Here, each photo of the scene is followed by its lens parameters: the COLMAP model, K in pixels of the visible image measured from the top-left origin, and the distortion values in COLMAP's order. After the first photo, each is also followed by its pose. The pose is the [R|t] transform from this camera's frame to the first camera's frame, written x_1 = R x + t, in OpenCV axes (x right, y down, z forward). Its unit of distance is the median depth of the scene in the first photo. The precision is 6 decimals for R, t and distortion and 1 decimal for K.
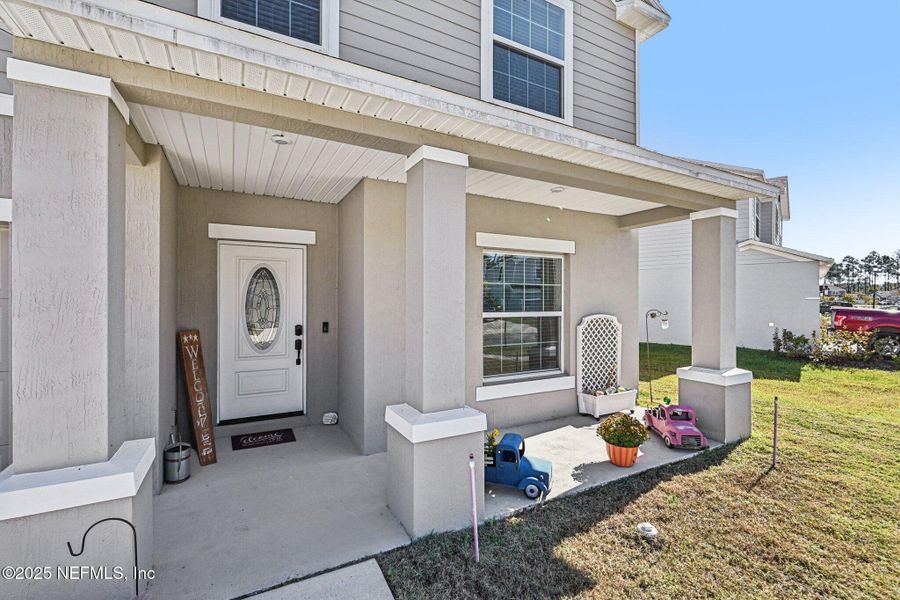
lens RADIAL K [[397.6, 0, 461.8], [0, 397.6, 301.8], [0, 0, 1]] dist [-0.001426, -0.000532]
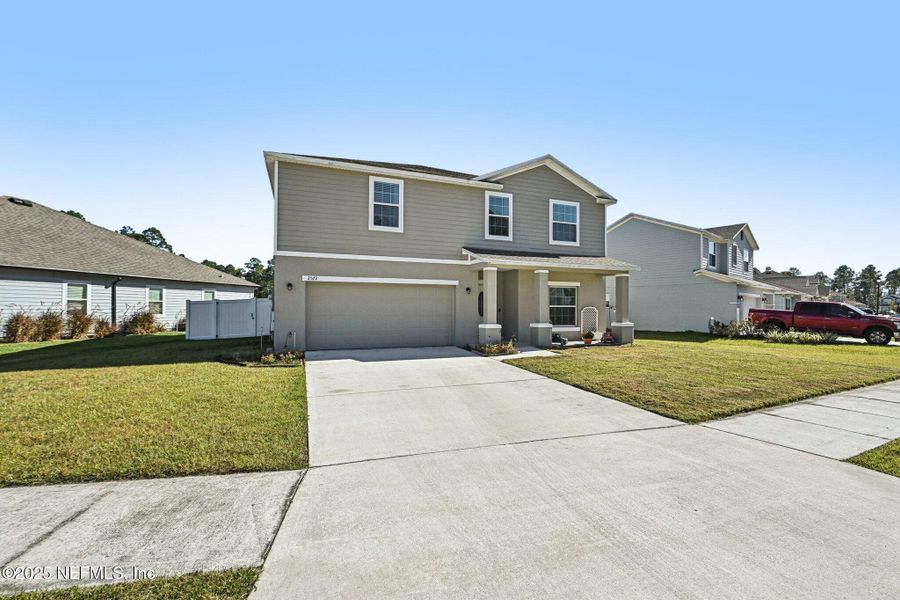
lens RADIAL K [[397.6, 0, 461.8], [0, 397.6, 301.8], [0, 0, 1]] dist [-0.001426, -0.000532]
pose [[0.992247, 0.000044, -0.124280, -0.237075], [-0.002757, 0.999762, -0.021657, 0.064640], [0.124250, 0.021832, 0.992011, -2.148591]]
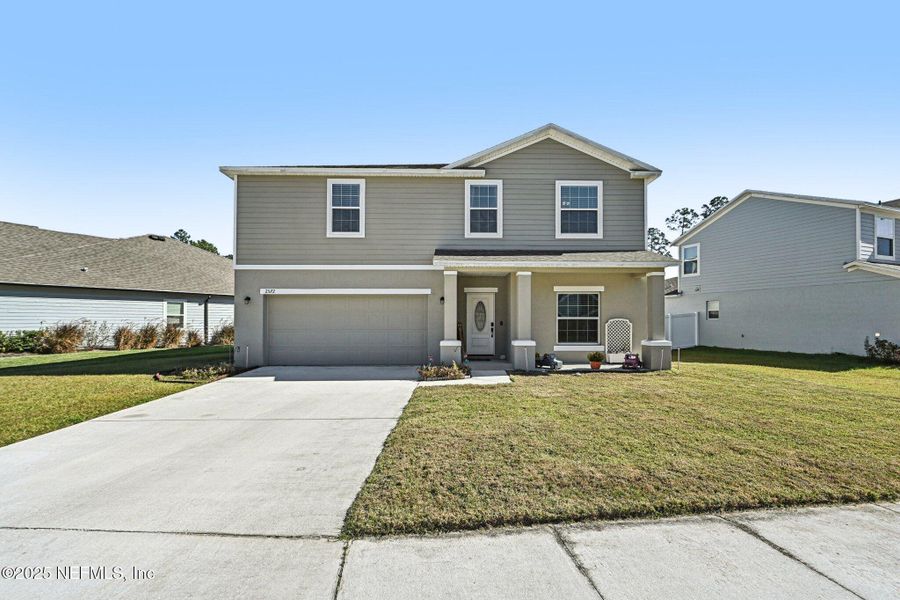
lens RADIAL K [[404.2, 0, 465.1], [0, 404.2, 313.7], [0, 0, 1]] dist [-0.002436, -0.000125]
pose [[0.882966, -0.010077, -0.469328, 0.682608], [0.000003, 0.999770, -0.021461, 0.055718], [0.469436, 0.018948, 0.882763, -1.440946]]
